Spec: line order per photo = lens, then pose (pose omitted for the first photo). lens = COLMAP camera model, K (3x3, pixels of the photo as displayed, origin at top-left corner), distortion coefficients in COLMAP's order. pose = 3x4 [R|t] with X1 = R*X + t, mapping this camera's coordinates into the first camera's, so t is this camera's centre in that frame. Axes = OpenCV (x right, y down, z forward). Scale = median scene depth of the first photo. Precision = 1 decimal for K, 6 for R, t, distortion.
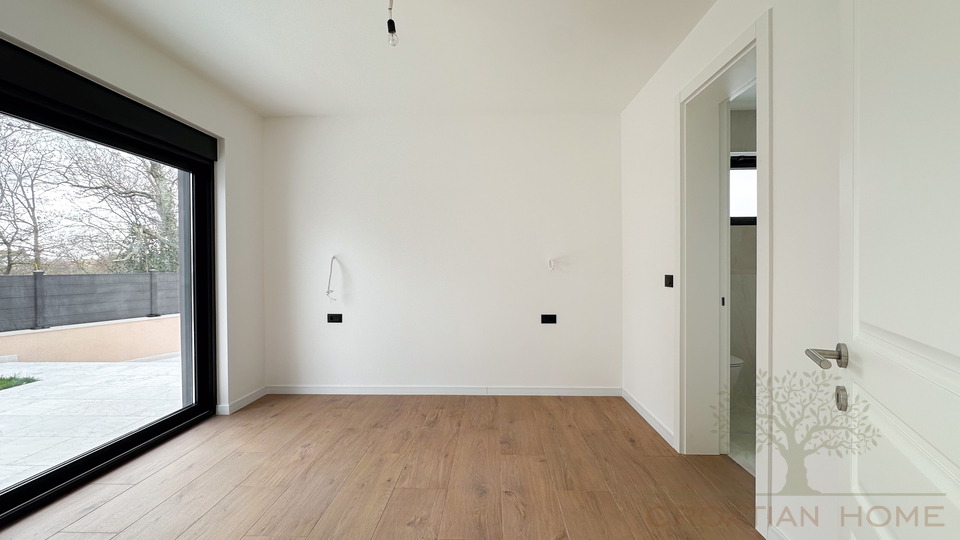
lens RADIAL K [[382.2, 0, 480.0], [0, 382.2, 270.0], [0, 0, 1]] dist [-0.002185, -0.000136]
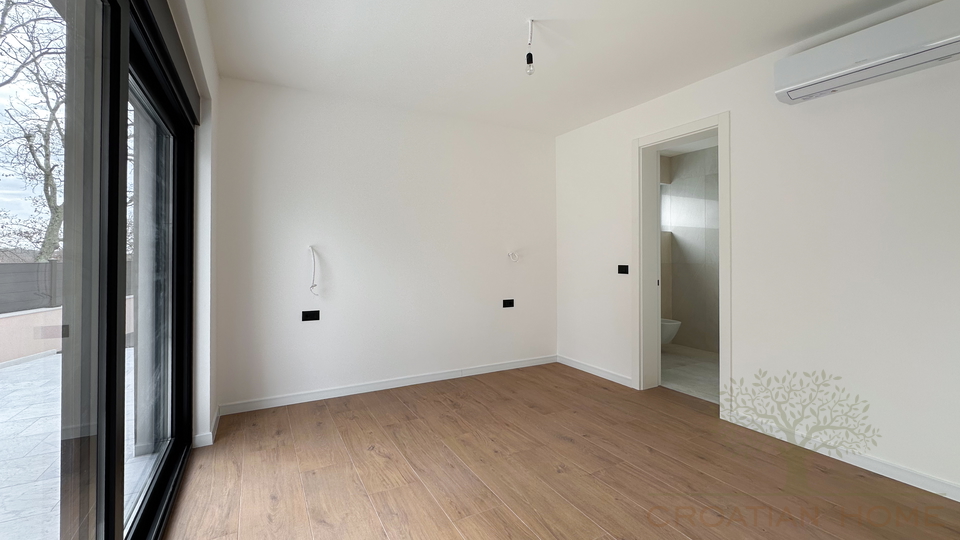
lens RADIAL K [[393.4, 0, 458.6], [0, 393.4, 256.4], [0, 0, 1]] dist [-0.005195, -0.000195]
pose [[0.872095, 0.003682, 0.489322, -0.688974], [-0.000626, 0.999979, -0.006408, -0.008376], [-0.489336, 0.005282, 0.872079, 0.039480]]
